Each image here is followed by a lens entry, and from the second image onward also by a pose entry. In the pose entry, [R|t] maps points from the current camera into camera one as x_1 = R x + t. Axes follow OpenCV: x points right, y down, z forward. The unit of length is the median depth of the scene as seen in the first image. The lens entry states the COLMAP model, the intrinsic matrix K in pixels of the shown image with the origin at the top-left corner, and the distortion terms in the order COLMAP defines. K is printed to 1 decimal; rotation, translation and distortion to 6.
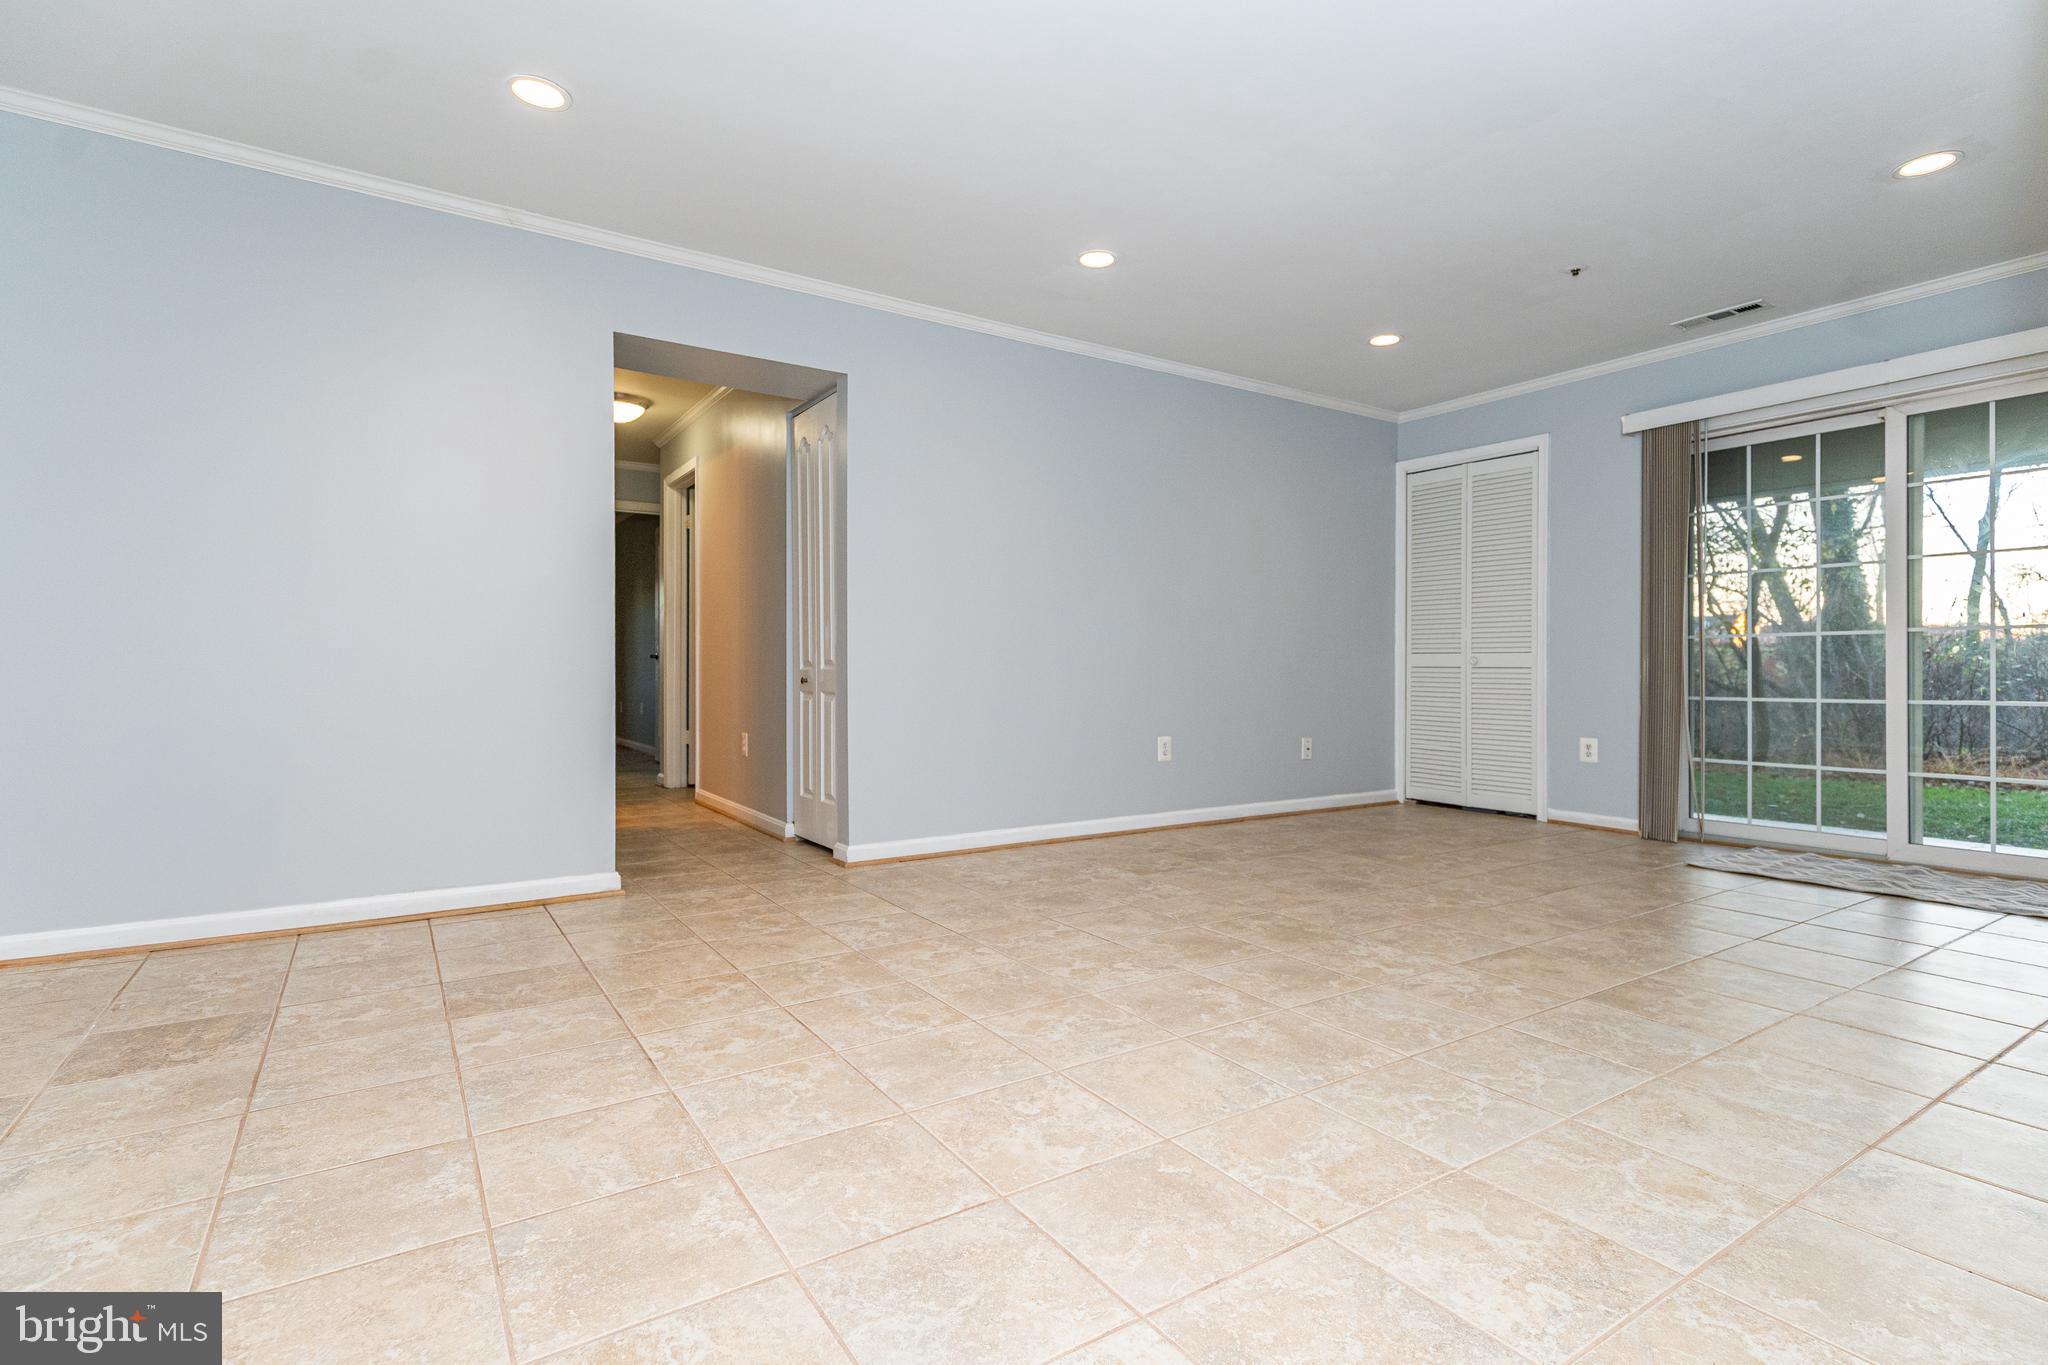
lens RADIAL K [[932.8, 0, 1006.1], [0, 932.8, 676.8], [0, 0, 1]] dist [0.009780, -0.002443]
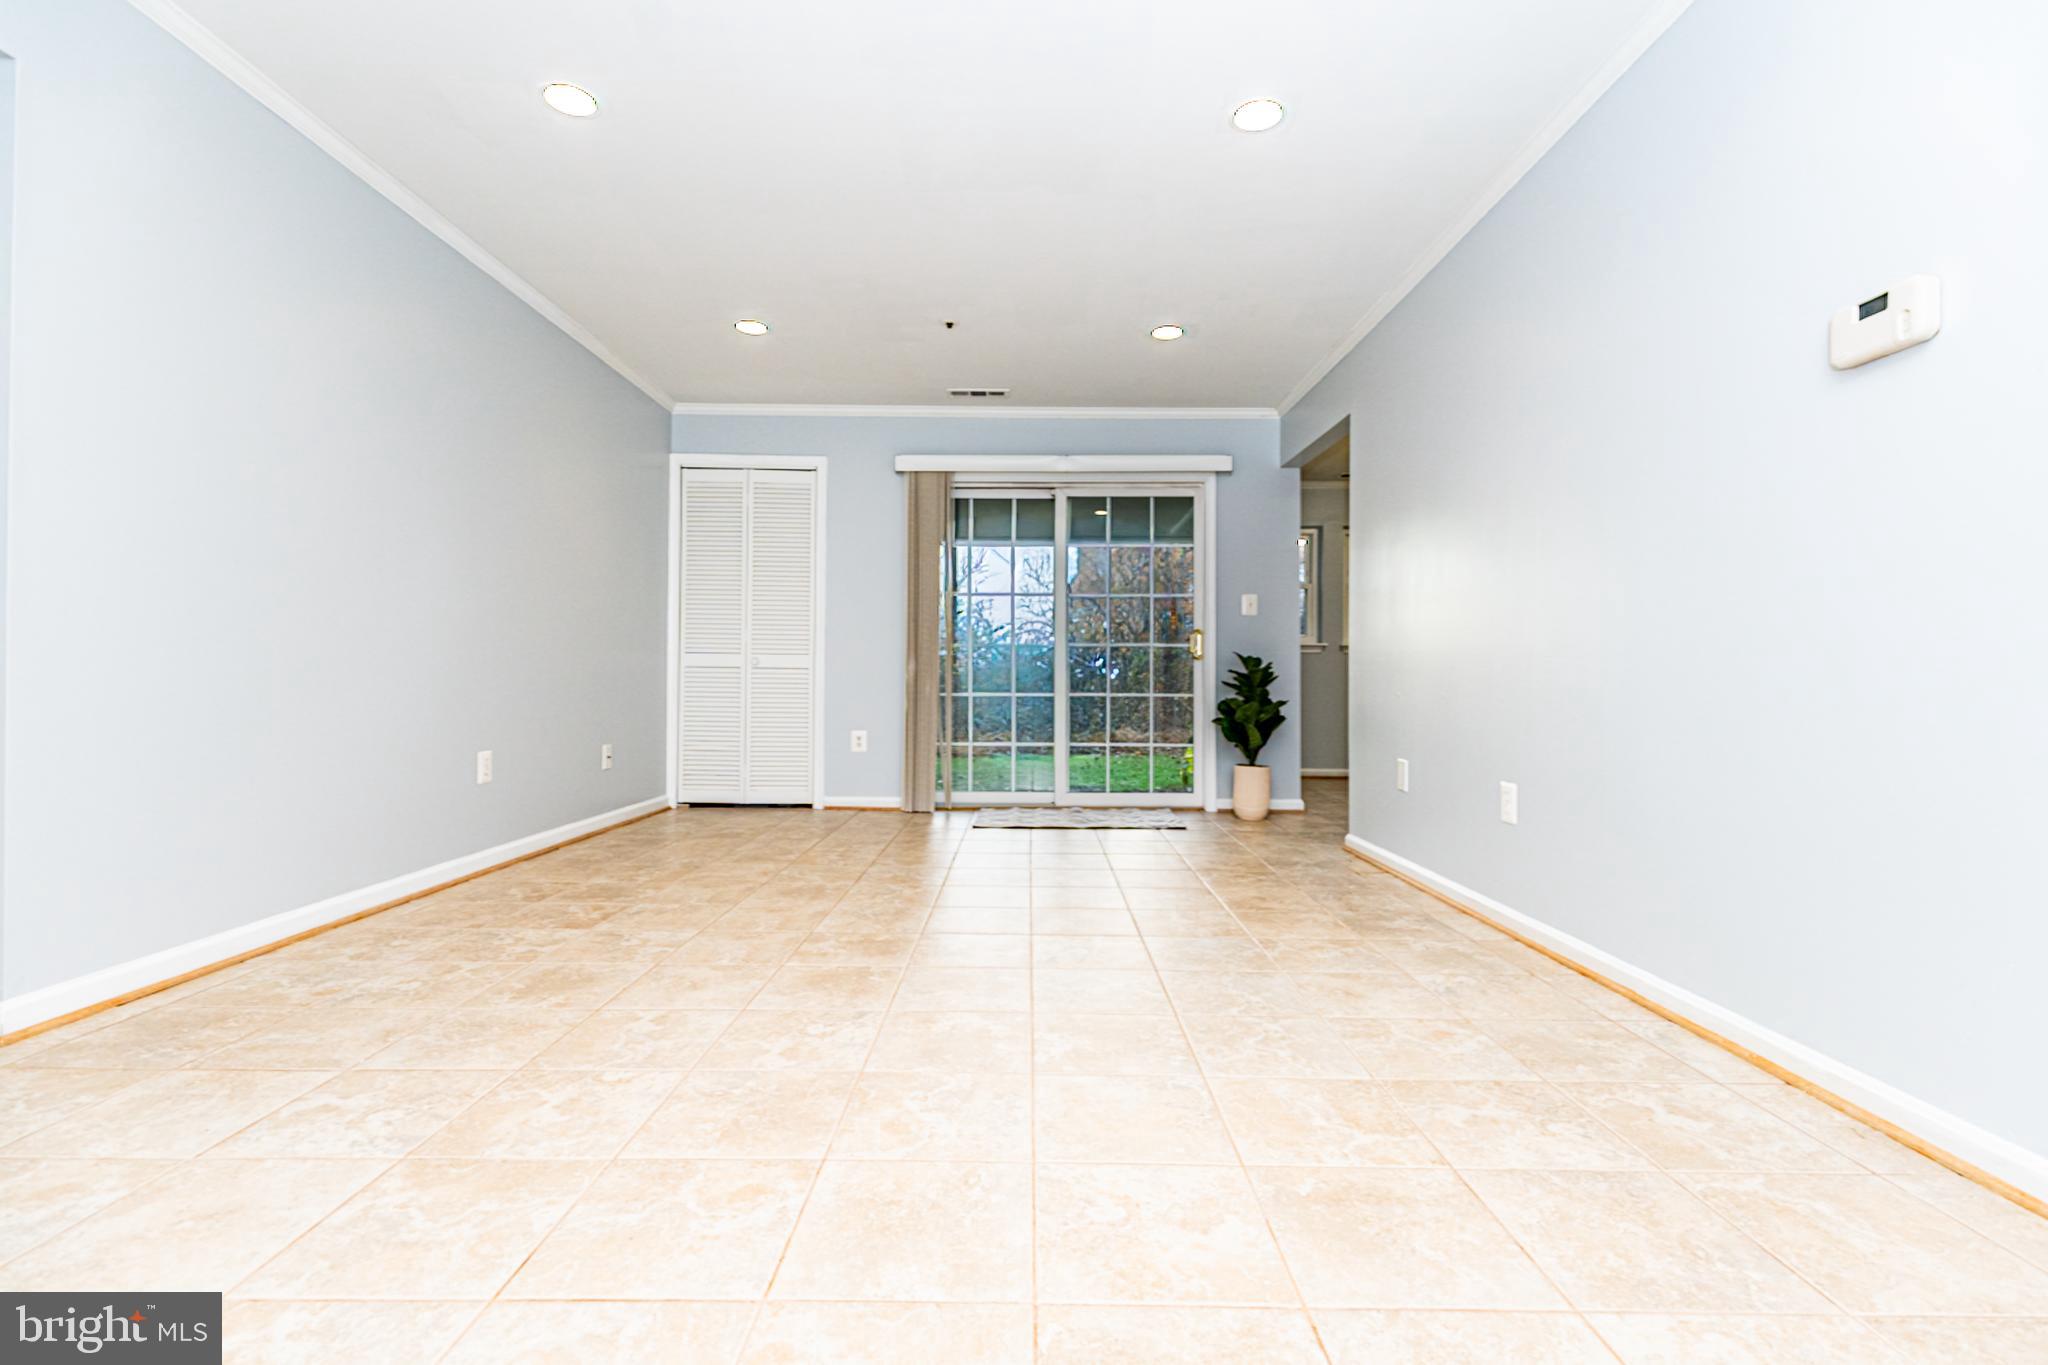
lens RADIAL K [[932.8, 0, 1018.6], [0, 932.8, 678.9], [0, 0, 1]] dist [0.009780, -0.002443]
pose [[0.560625, 0.005017, 0.828054, -0.273259], [-0.001080, 0.999985, -0.005327, 0.010451], [-0.828069, 0.002092, 0.560622, 0.259816]]
